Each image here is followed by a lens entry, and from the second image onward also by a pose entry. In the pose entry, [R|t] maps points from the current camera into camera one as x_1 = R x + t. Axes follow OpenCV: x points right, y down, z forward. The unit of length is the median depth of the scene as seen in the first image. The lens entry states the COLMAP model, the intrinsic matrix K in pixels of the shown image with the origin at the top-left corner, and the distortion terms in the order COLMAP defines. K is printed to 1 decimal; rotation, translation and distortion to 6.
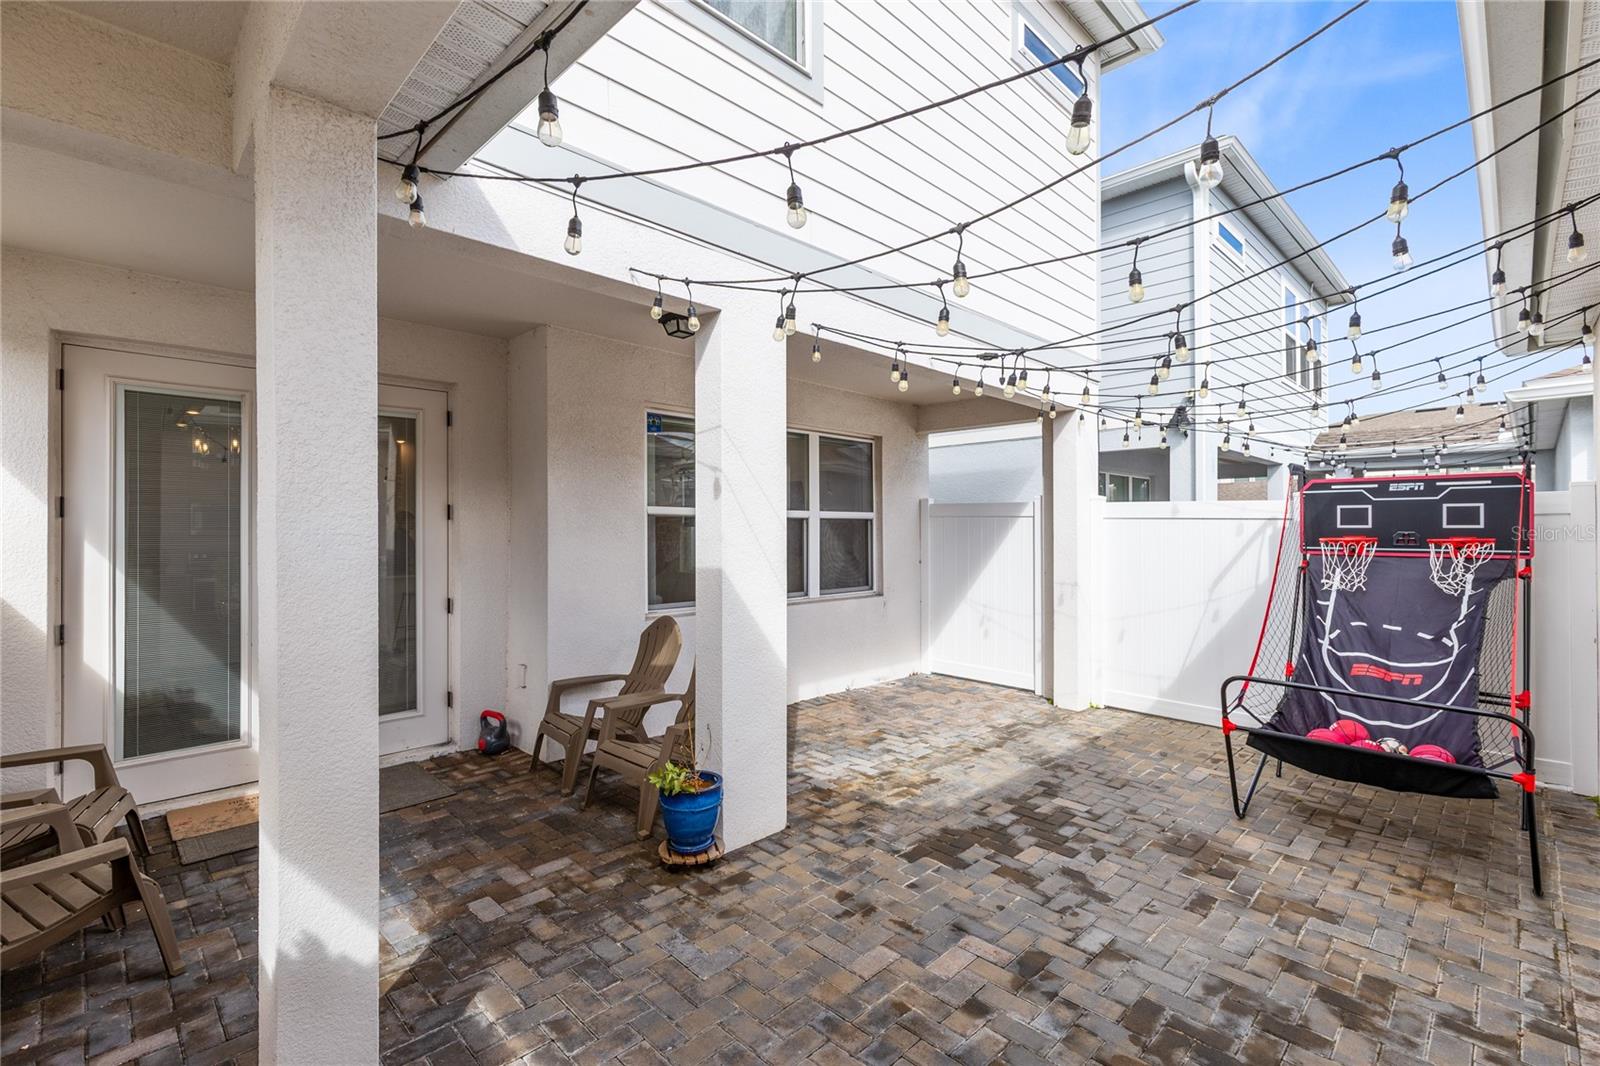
lens RADIAL K [[726.2, 0, 803.8], [0, 726.2, 528.2], [0, 0, 1]] dist [0.003966, 0.000515]
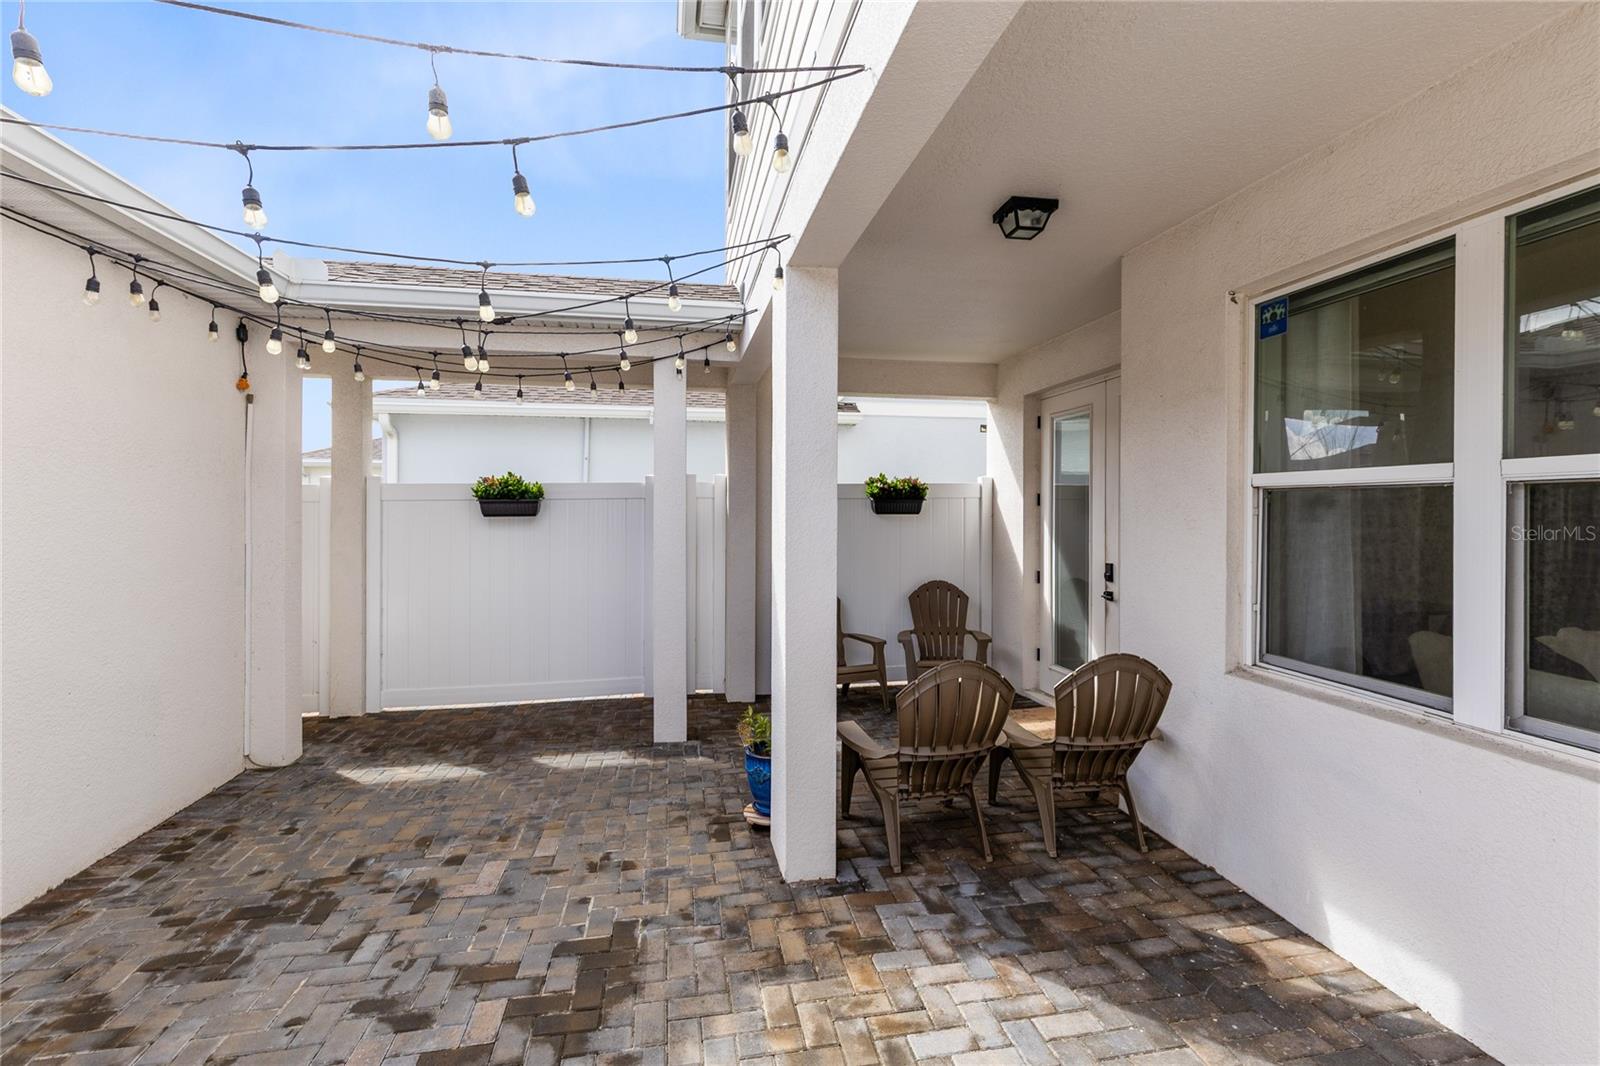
lens RADIAL K [[726.2, 0, 804.2], [0, 726.2, 518.7], [0, 0, 1]] dist [0.003966, 0.000515]
pose [[-0.565890, 0.010266, -0.824417, 0.765283], [-0.000547, 0.999918, 0.012827, -0.007536], [0.824481, 0.007710, -0.565837, 1.787930]]
